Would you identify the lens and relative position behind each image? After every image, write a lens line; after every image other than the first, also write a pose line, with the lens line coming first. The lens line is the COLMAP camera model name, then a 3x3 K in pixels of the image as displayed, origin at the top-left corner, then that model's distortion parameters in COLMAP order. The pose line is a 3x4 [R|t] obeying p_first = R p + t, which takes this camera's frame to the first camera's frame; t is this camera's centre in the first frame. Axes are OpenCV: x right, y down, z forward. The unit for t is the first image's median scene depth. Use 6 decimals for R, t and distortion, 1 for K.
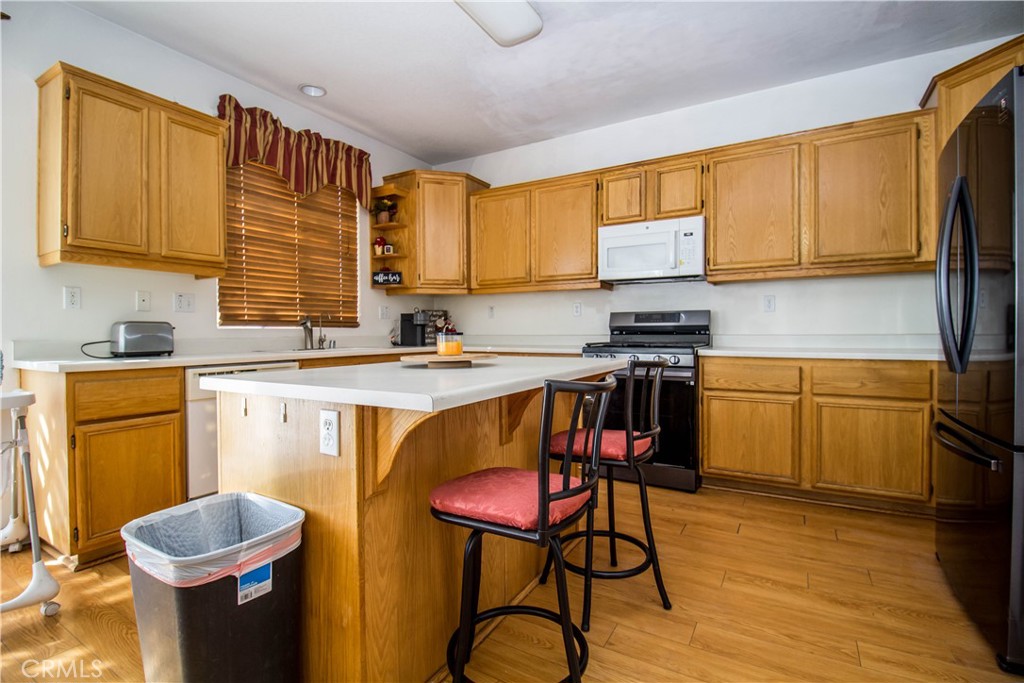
lens RADIAL K [[471.9, 0, 517.0], [0, 471.9, 335.5], [0, 0, 1]] dist [-0.011427, -0.006689]
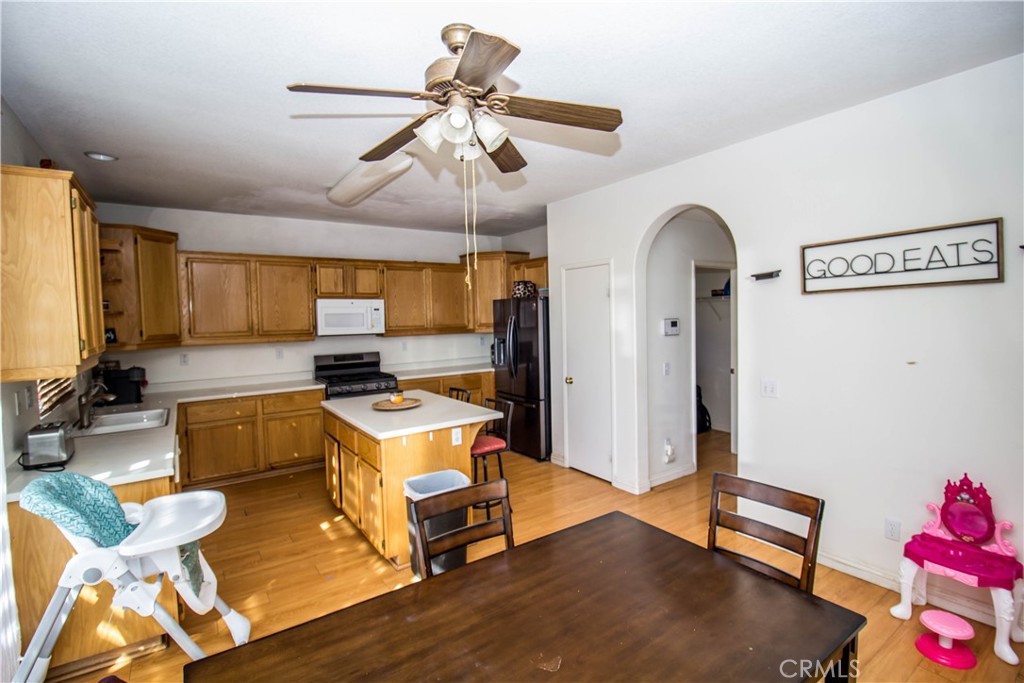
lens RADIAL K [[471.9, 0, 514.9], [0, 471.9, 335.3], [0, 0, 1]] dist [-0.011427, -0.006689]
pose [[0.415010, -0.044100, 0.908747, -0.986989], [0.027368, 0.998978, 0.035980, -0.170743], [-0.909405, 0.009938, 0.415793, -0.161925]]
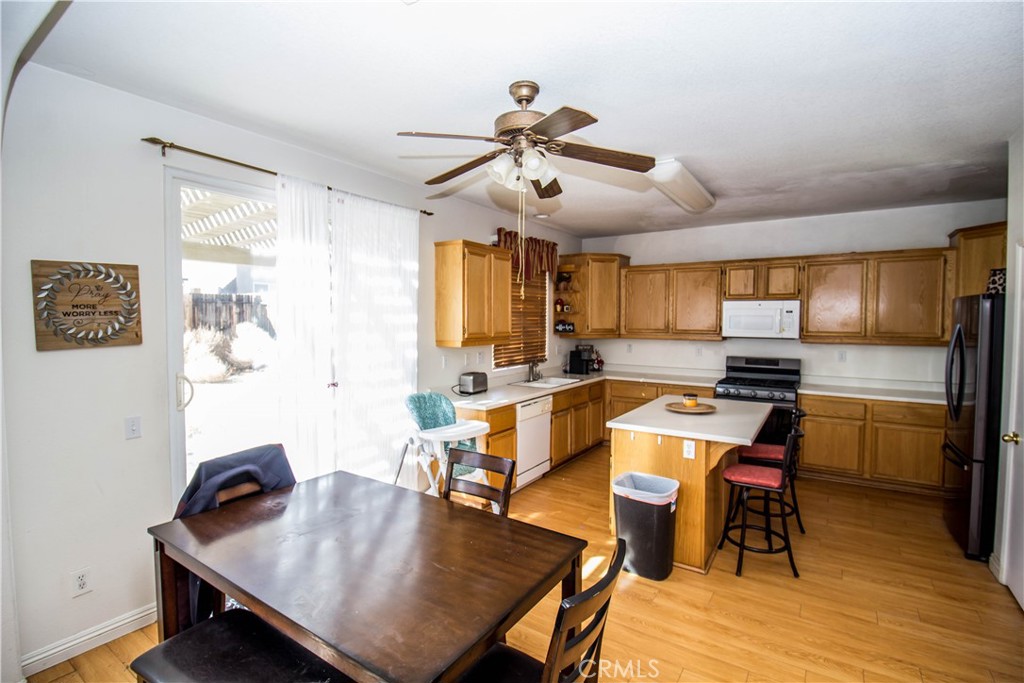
lens RADIAL K [[471.9, 0, 516.1], [0, 471.9, 335.8], [0, 0, 1]] dist [-0.011427, -0.006689]
pose [[0.998399, 0.009159, -0.055811, -0.439702], [-0.007606, 0.999580, 0.027981, -0.173896], [0.056044, -0.027512, 0.998049, -0.579827]]
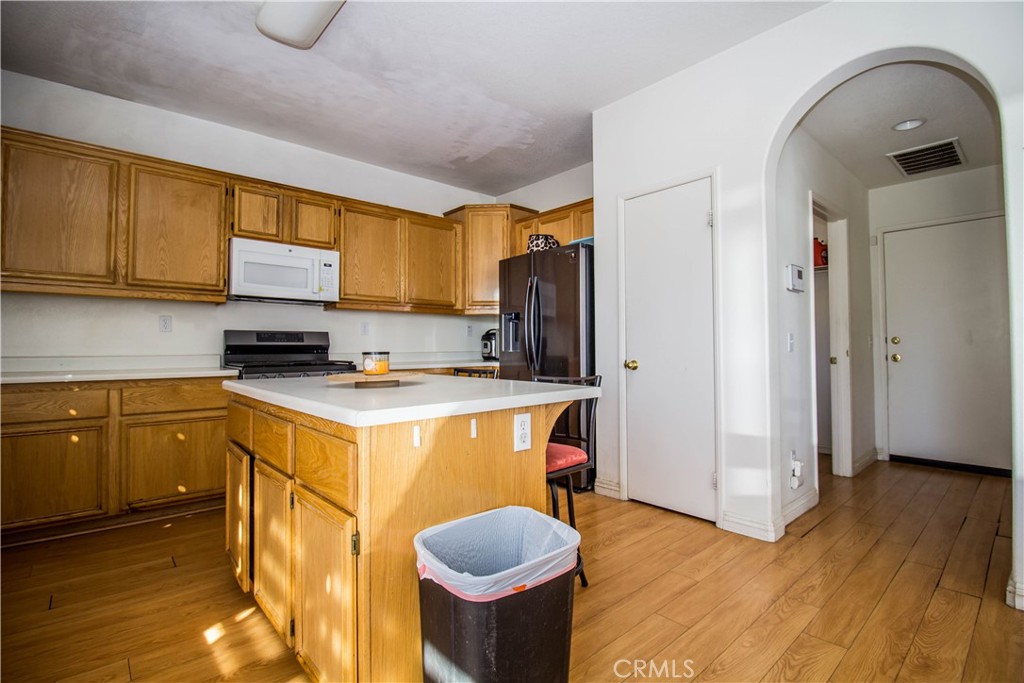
lens RADIAL K [[471.9, 0, 513.5], [0, 471.9, 336.6], [0, 0, 1]] dist [-0.011427, -0.006689]
pose [[0.304106, 0.025940, 0.952285, -0.581917], [0.010266, 0.999482, -0.030503, -0.003263], [-0.952583, 0.019052, 0.303682, 0.232442]]
